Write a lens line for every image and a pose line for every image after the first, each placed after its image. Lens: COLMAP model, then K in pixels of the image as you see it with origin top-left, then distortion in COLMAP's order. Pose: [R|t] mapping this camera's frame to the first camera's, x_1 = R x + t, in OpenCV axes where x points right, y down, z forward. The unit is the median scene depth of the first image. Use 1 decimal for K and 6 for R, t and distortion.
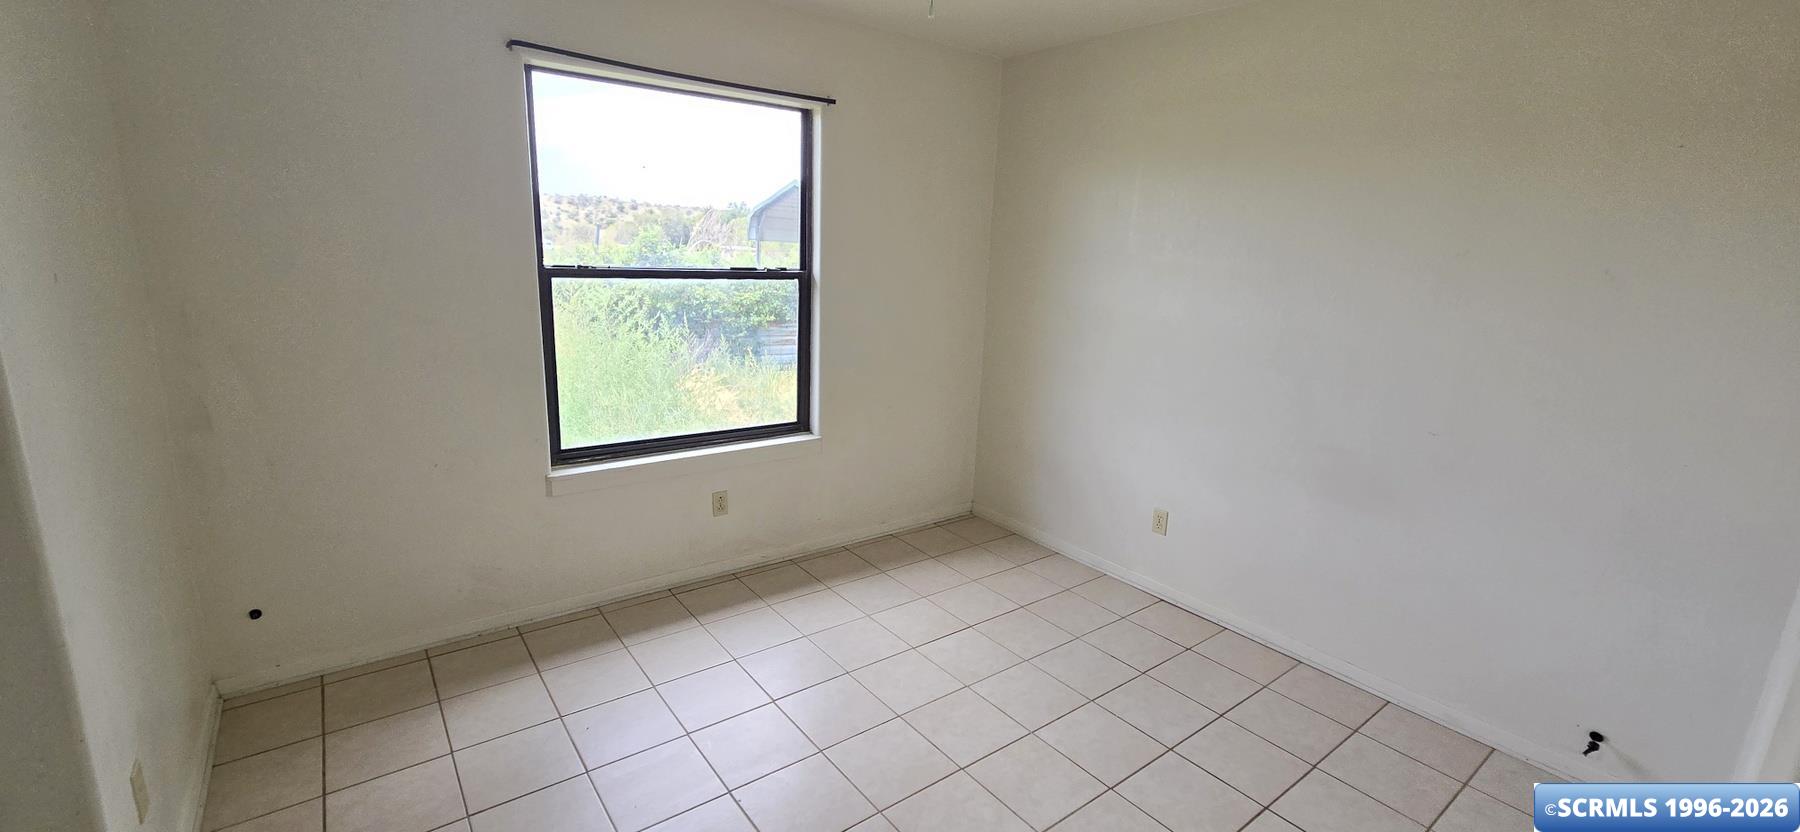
lens RADIAL K [[744.4, 0, 900.5], [0, 744.4, 411.5], [0, 0, 1]] dist [-0.004109, -0.000186]
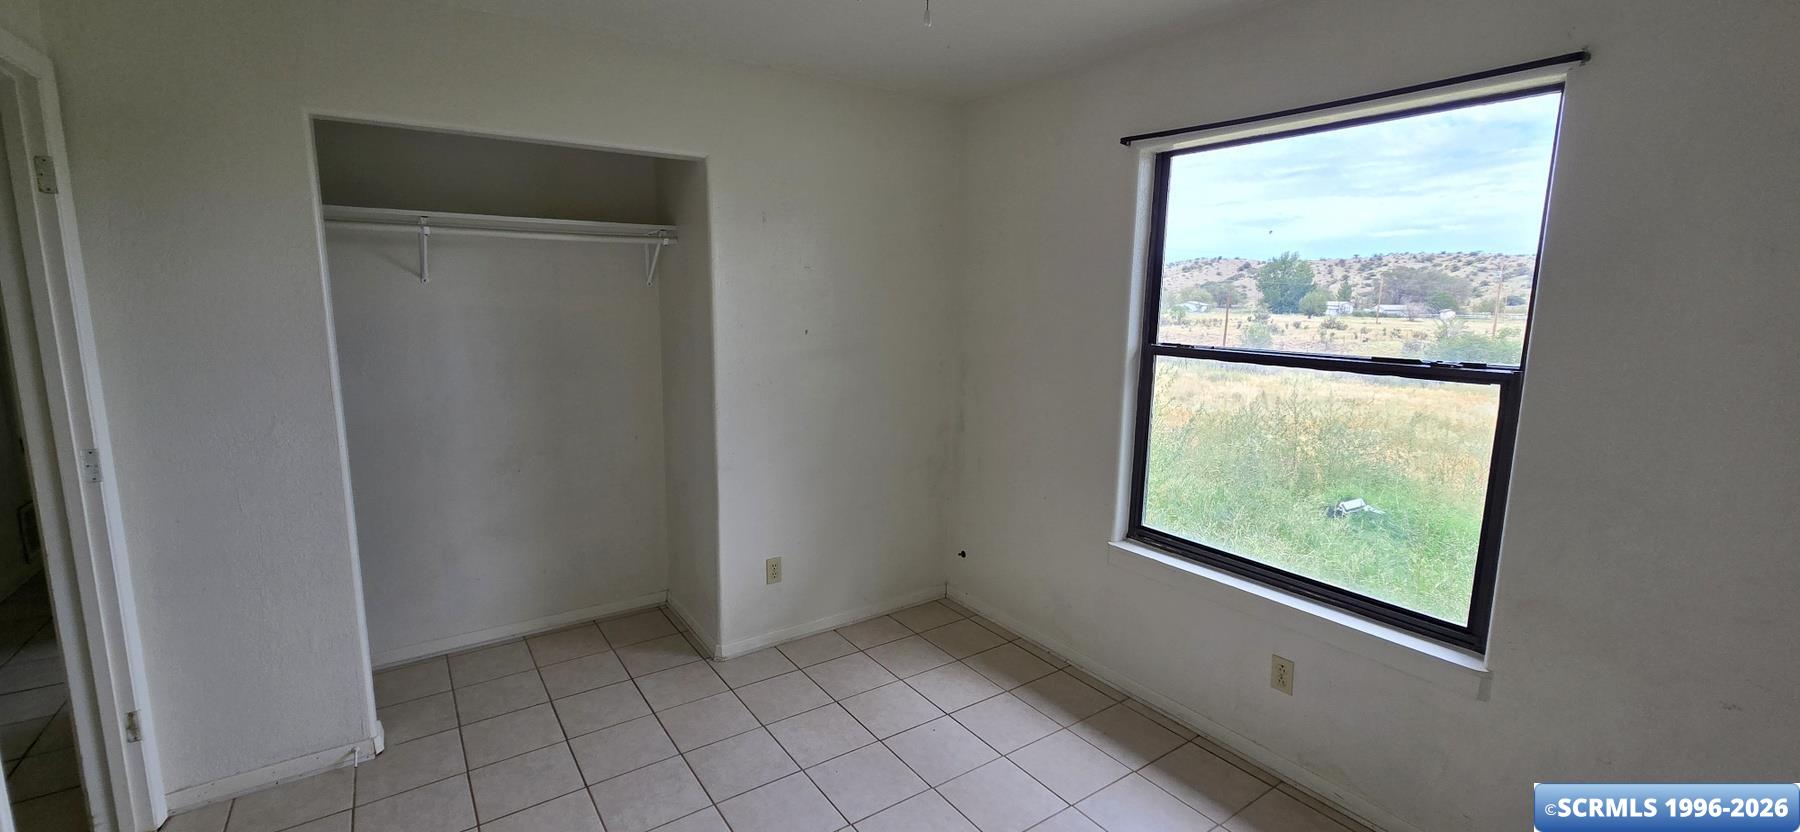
lens RADIAL K [[740.5, 0, 891.3], [0, 740.5, 412.0], [0, 0, 1]] dist [0.001067, -0.000039]
pose [[-0.047205, 0.113829, -0.992378, 0.516981], [-0.236951, 0.963853, 0.121828, -0.134660], [0.970374, 0.240896, -0.018526, 0.651584]]
